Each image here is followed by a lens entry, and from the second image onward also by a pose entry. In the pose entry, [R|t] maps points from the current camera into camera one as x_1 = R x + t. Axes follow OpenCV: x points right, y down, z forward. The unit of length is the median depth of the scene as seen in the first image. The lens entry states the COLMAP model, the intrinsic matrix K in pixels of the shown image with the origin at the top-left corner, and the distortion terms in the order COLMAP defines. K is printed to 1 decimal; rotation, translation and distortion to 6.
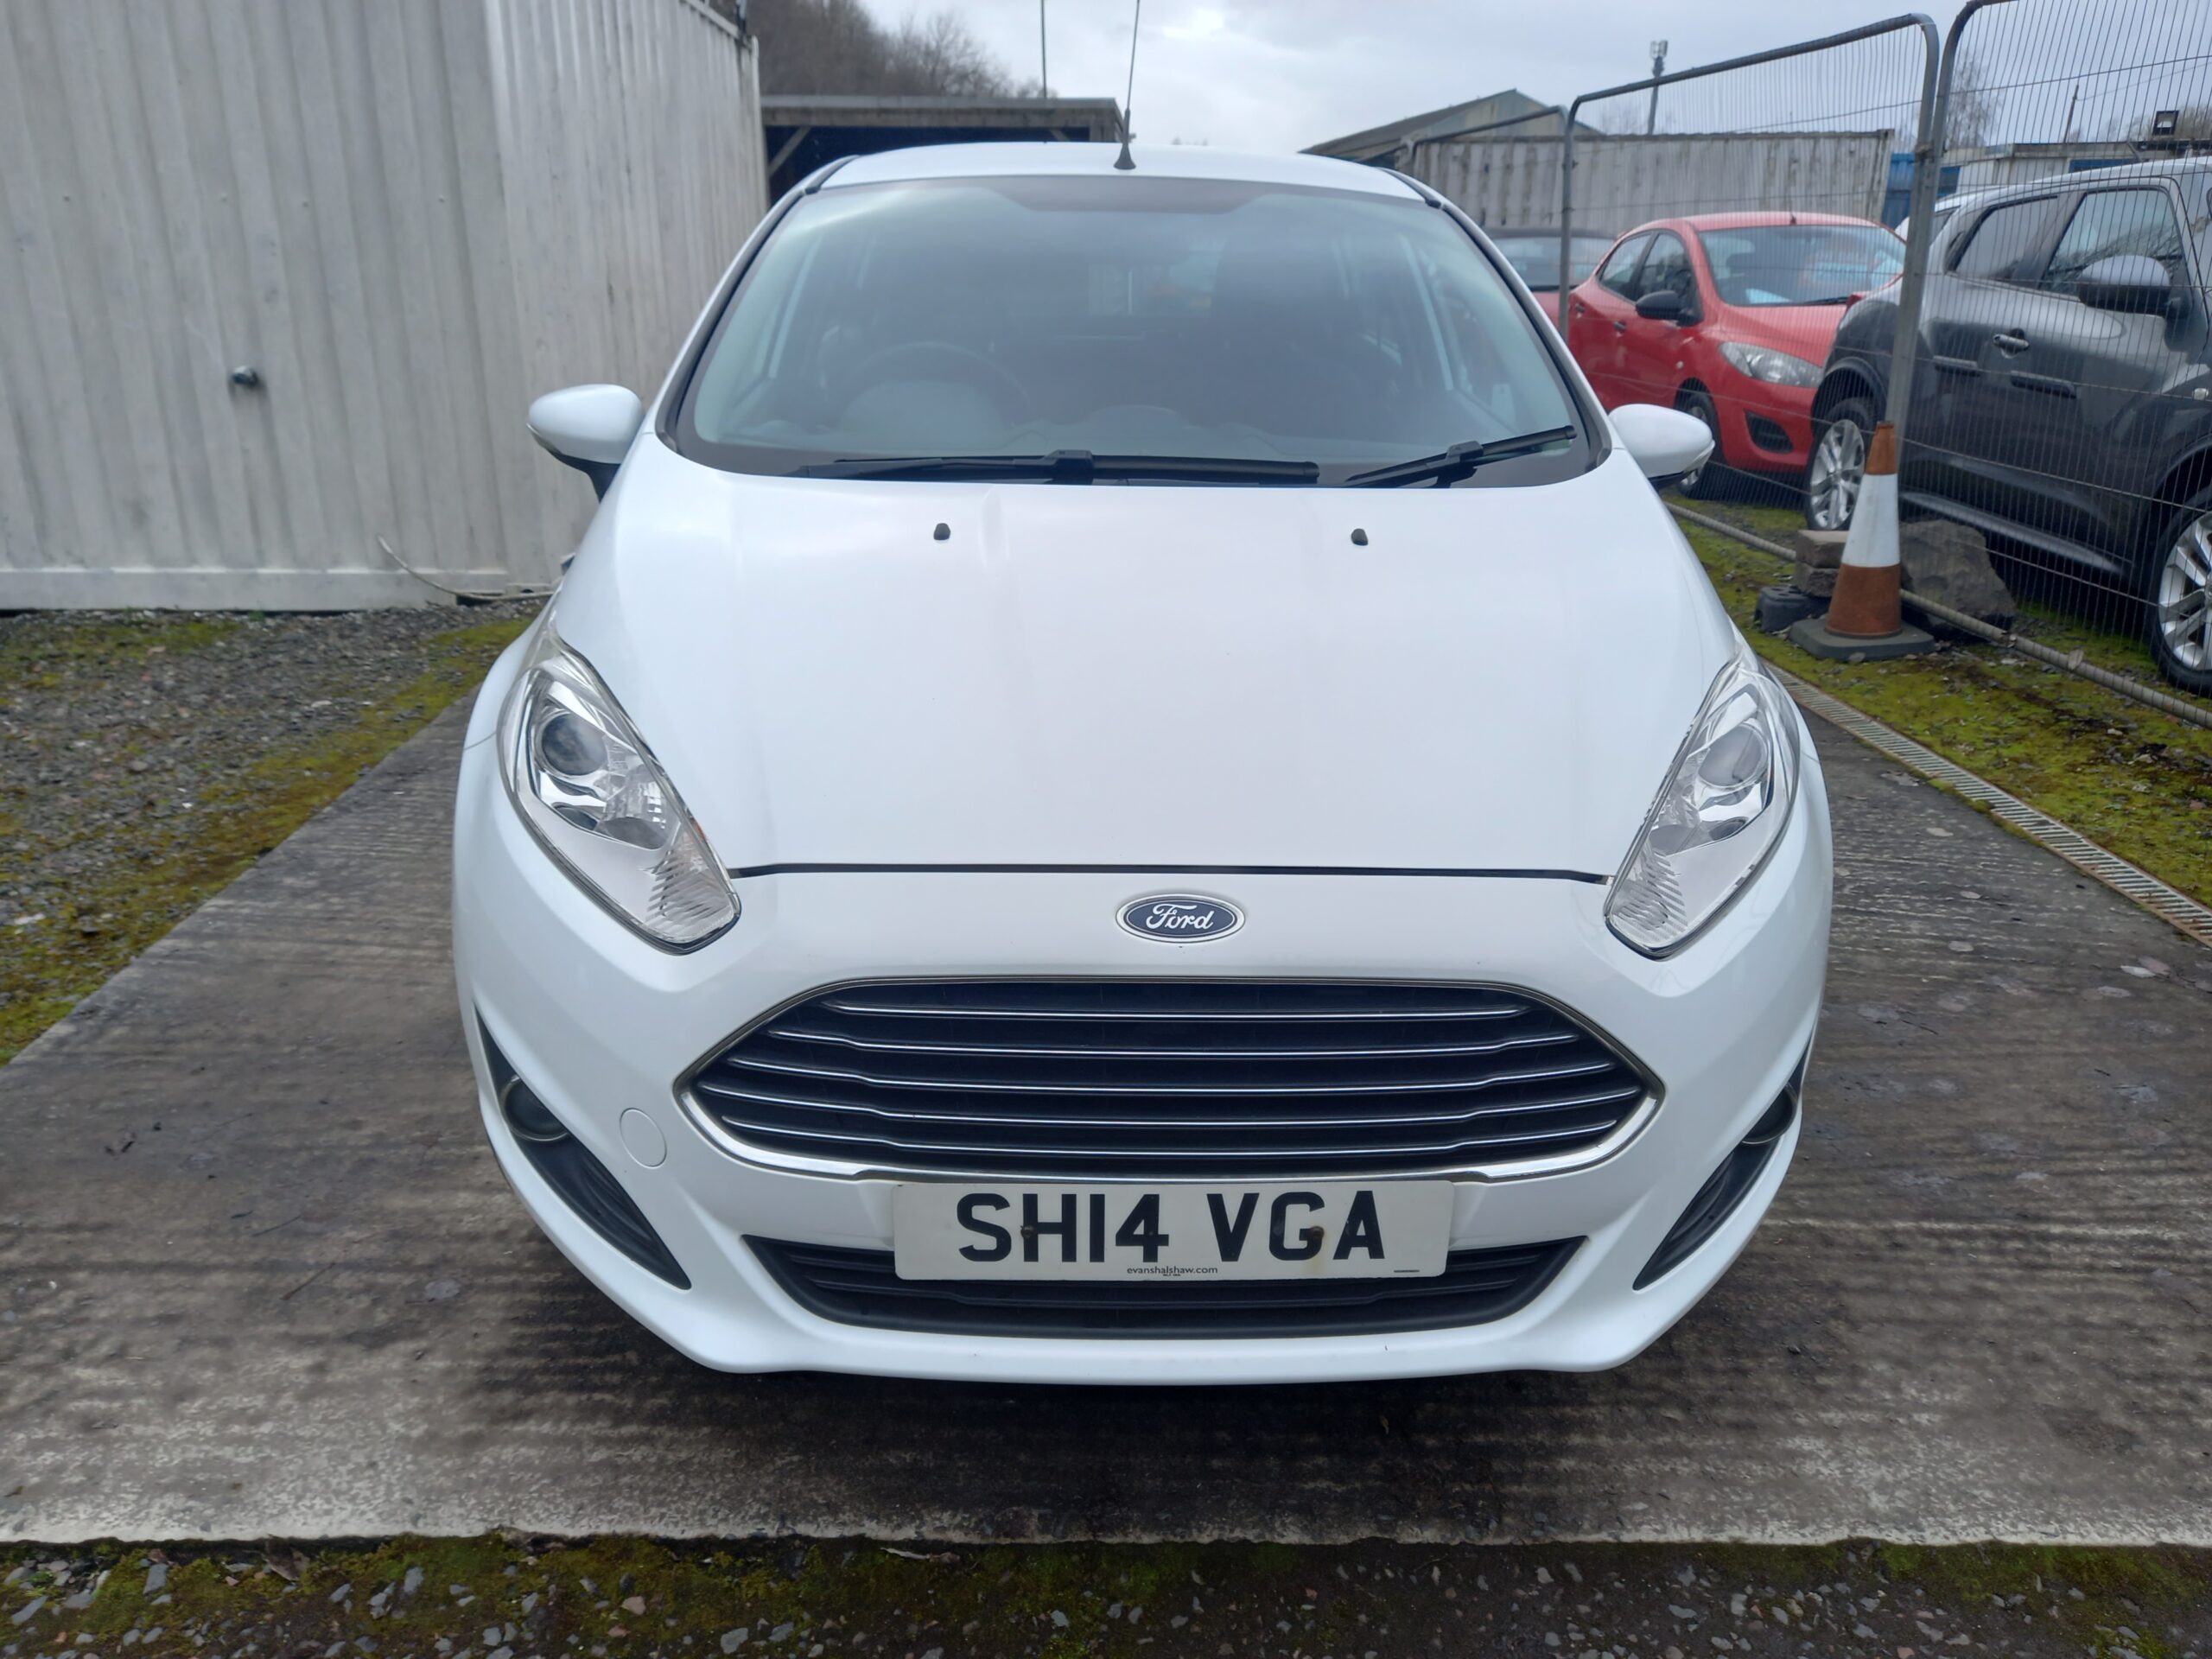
lens RADIAL K [[1619.6, 0, 1113.5], [0, 1619.6, 837.3], [0, 0, 1]] dist [0.049115, -0.037994]
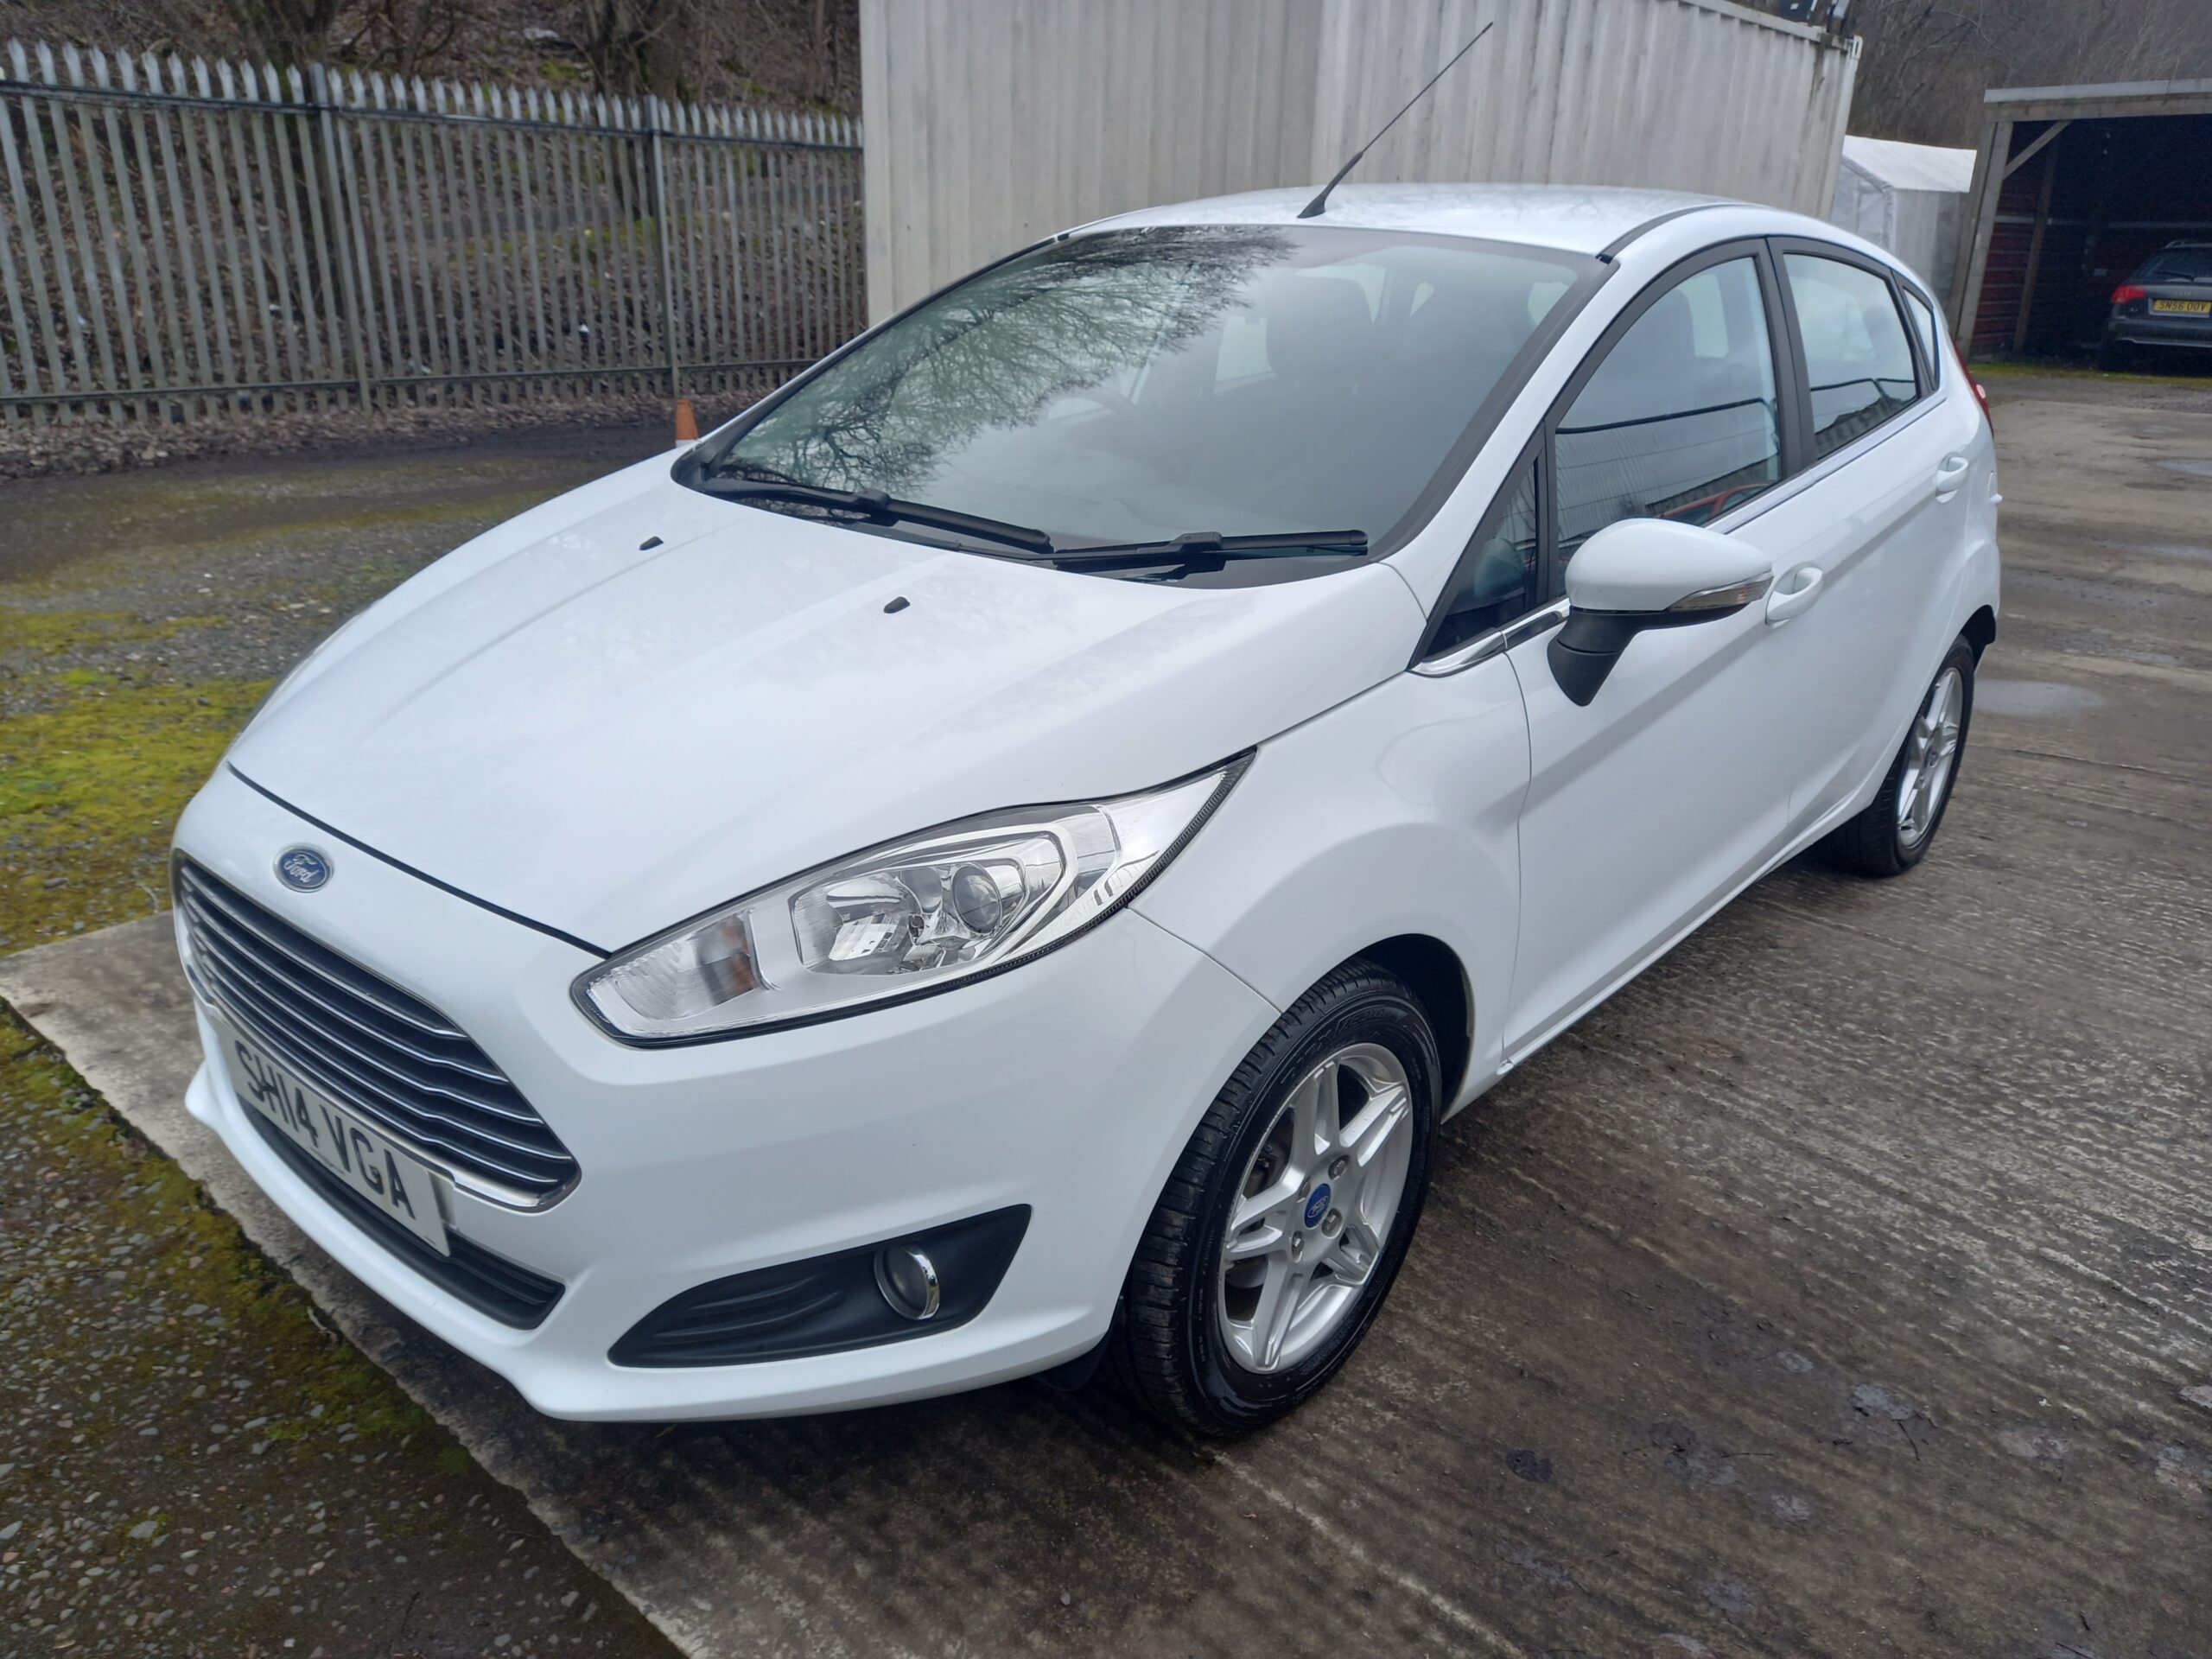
lens RADIAL K [[1619.6, 0, 1113.5], [0, 1619.6, 837.3], [0, 0, 1]] dist [0.049115, -0.037994]
pose [[0.738344, 0.244029, -0.628727, 1.031757], [-0.244150, 0.965726, 0.088112, -0.188623], [0.628680, 0.088447, 0.772618, 0.360699]]
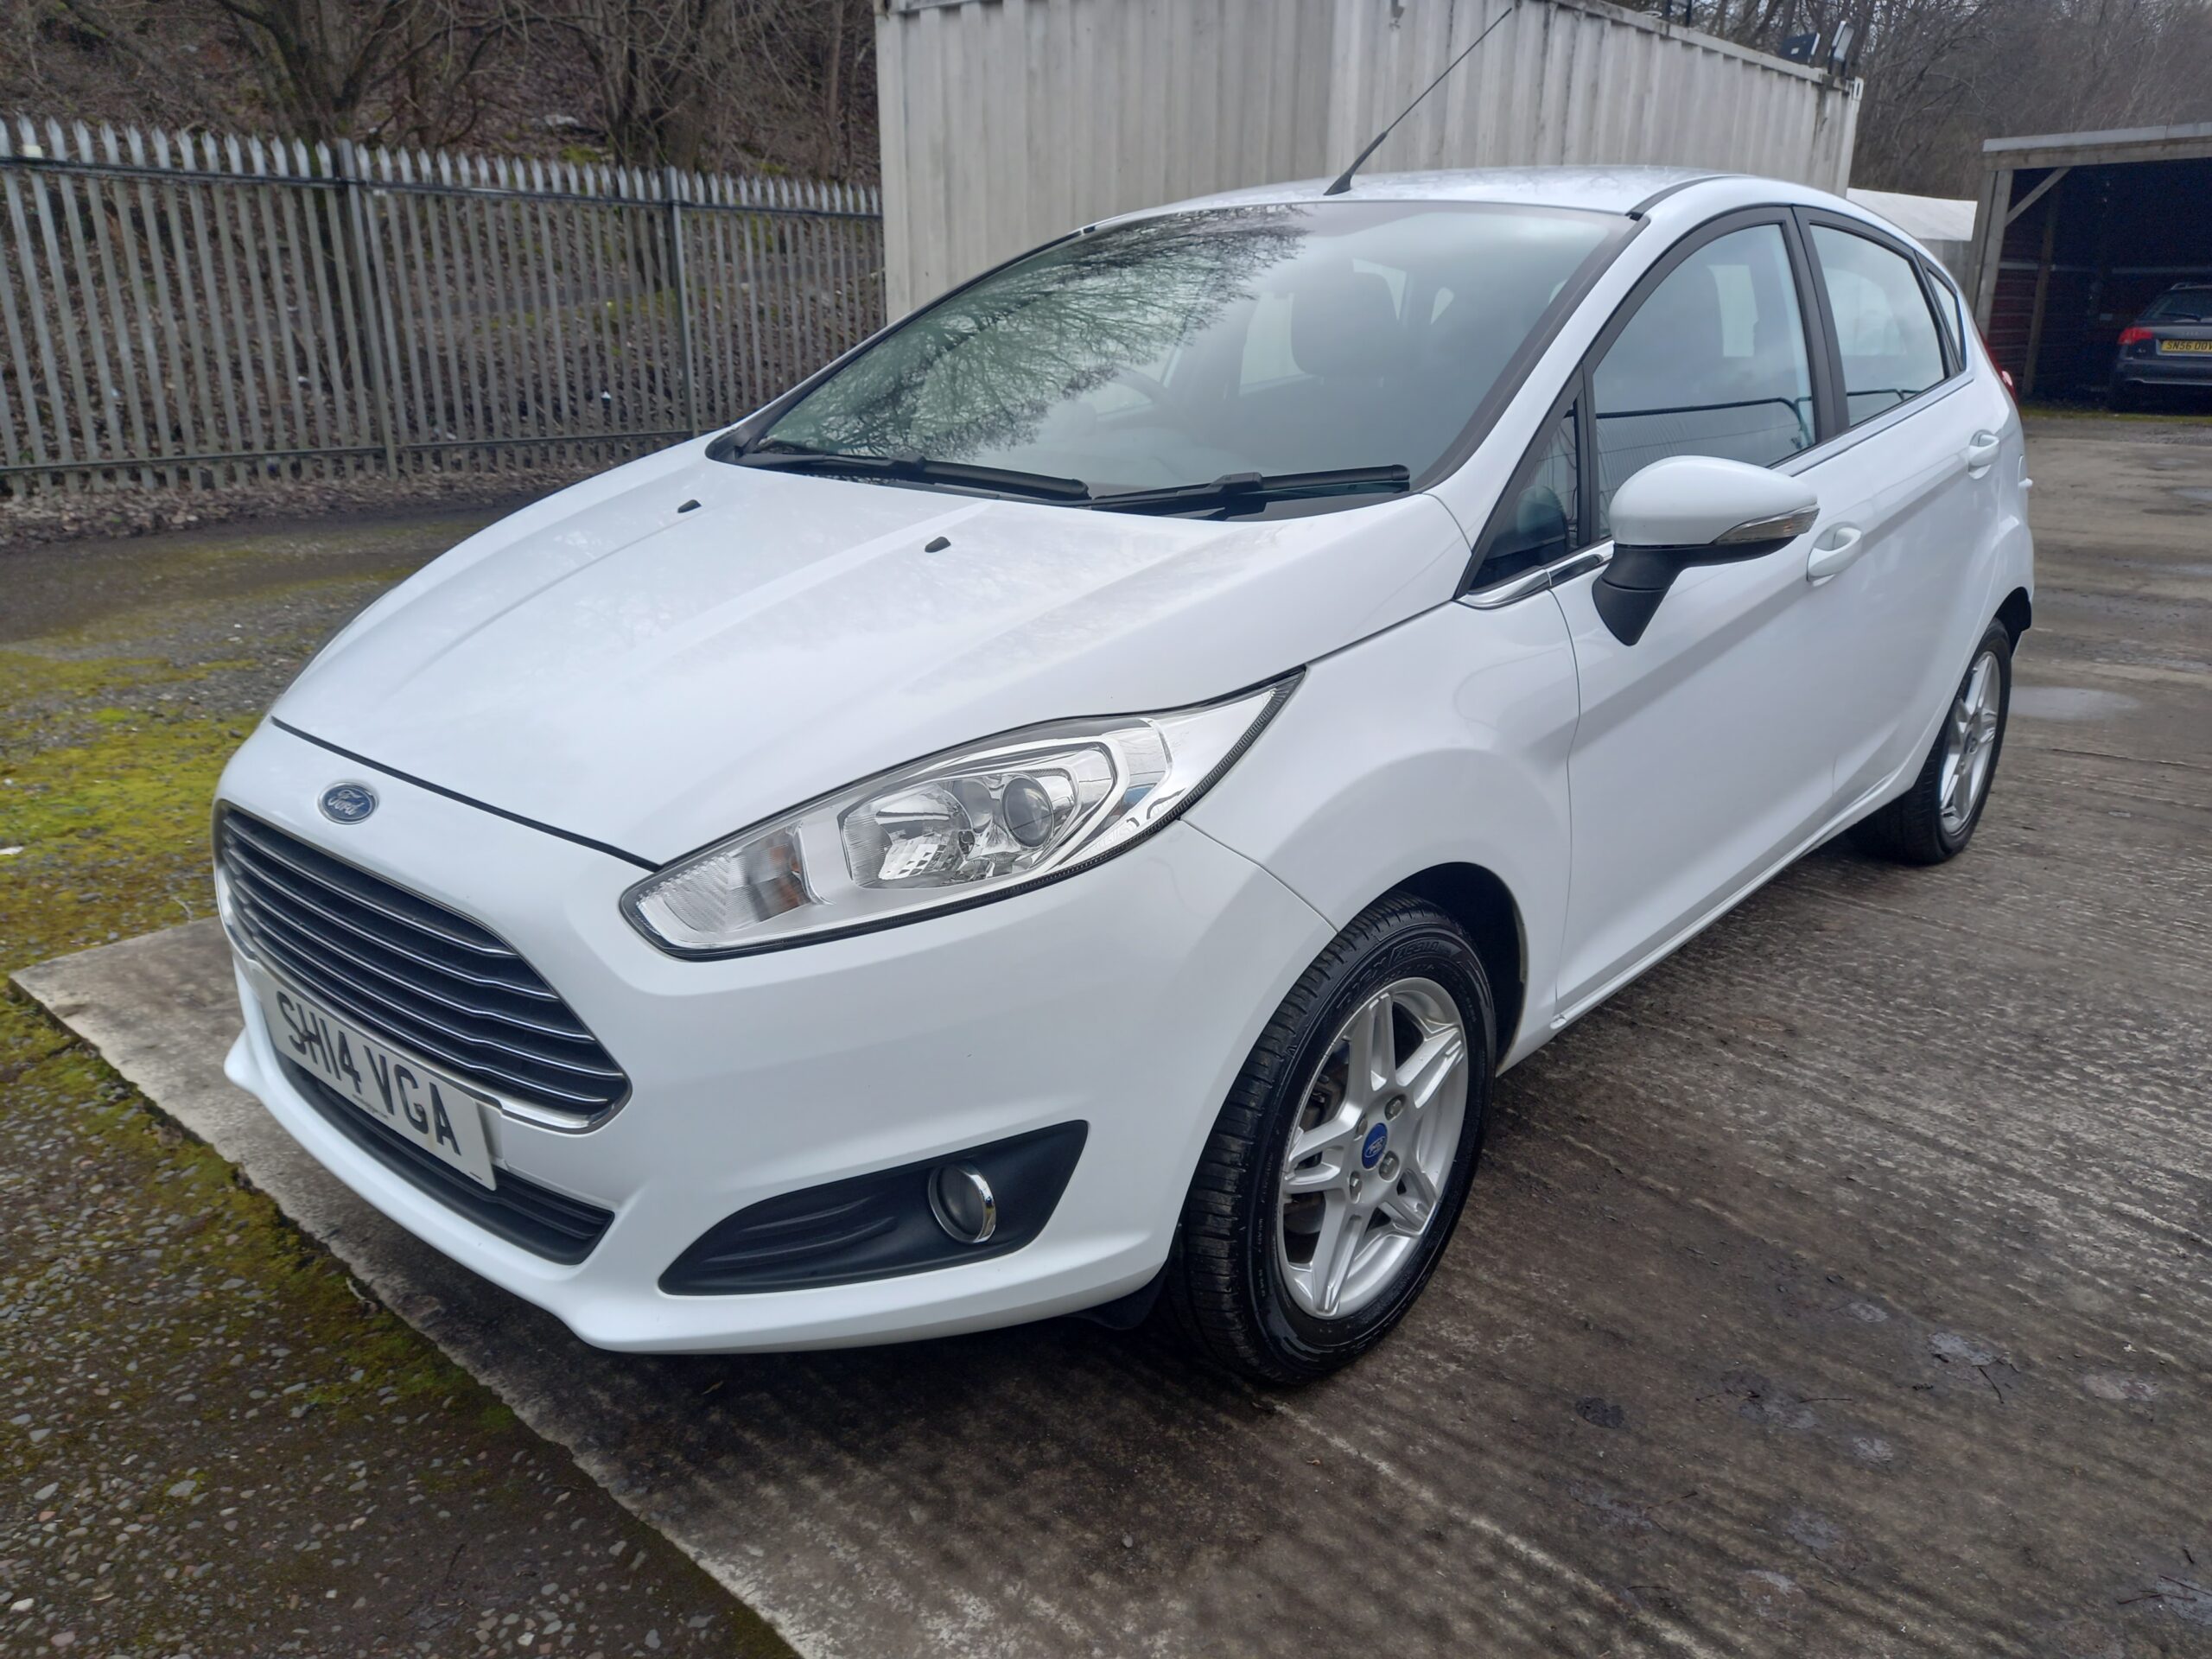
lens RADIAL K [[1617.3, 0, 1115.3], [0, 1617.3, 836.6], [0, 0, 1]] dist [0.060618, -0.054955]
pose [[0.735522, 0.204664, -0.645848, 1.029741], [-0.227162, 0.972598, 0.049505, -0.094948], [0.638282, 0.110300, 0.761859, 0.367191]]
